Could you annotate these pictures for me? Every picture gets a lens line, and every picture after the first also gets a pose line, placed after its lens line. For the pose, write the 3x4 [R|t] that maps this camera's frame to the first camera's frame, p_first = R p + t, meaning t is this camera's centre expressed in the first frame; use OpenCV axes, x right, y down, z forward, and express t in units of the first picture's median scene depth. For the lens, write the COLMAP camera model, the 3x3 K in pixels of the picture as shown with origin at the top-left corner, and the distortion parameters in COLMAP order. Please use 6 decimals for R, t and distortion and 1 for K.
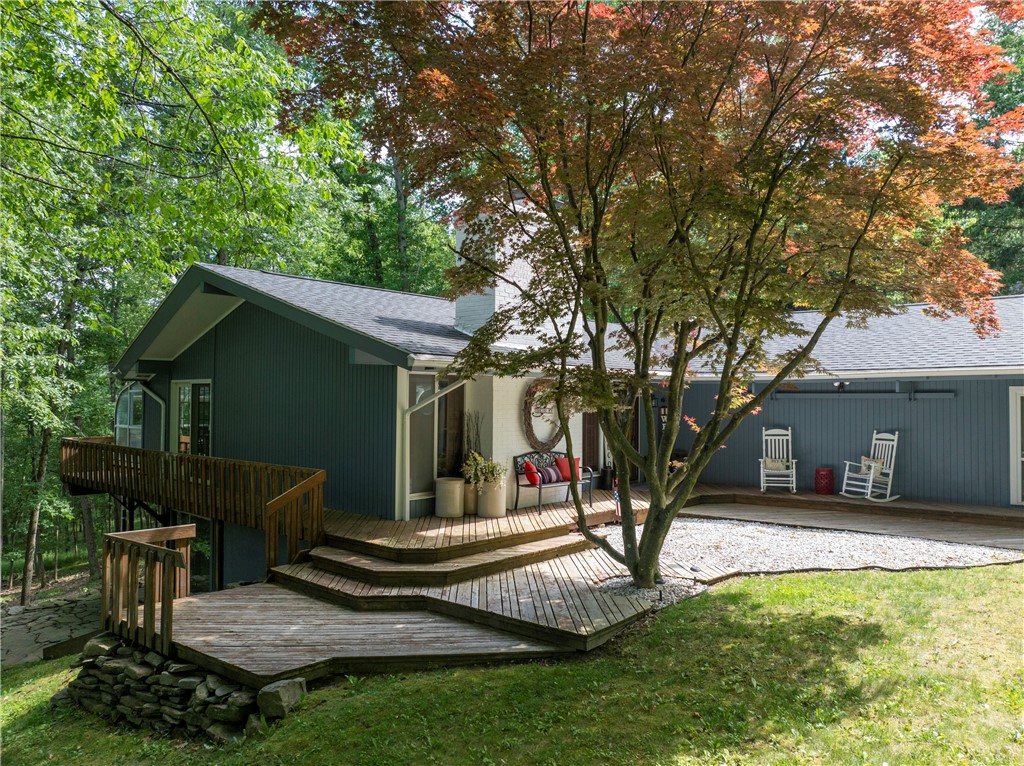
lens RADIAL K [[715.8, 0, 513.6], [0, 715.8, 380.9], [0, 0, 1]] dist [-0.002697, -0.000538]
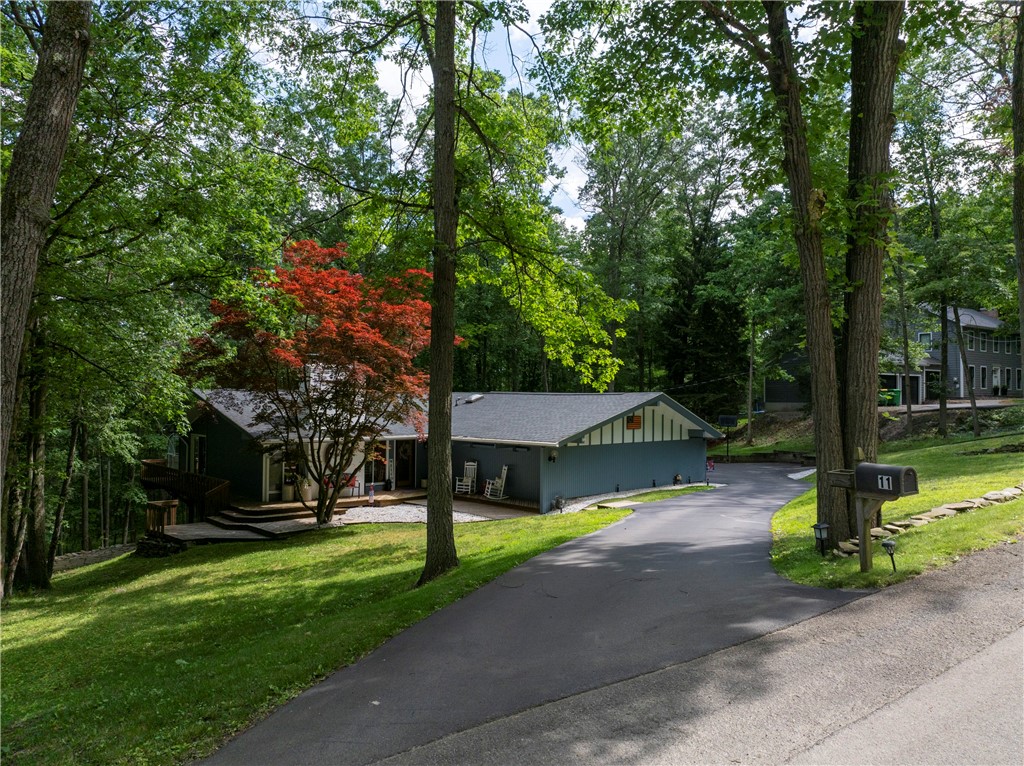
lens RADIAL K [[715.8, 0, 510.1], [0, 715.8, 382.5], [0, 0, 1]] dist [-0.002697, -0.000538]
pose [[0.995817, 0.004882, -0.091237, 0.901365], [-0.005298, 0.999977, -0.004324, -0.206588], [0.091213, 0.004790, 0.995820, -1.368748]]
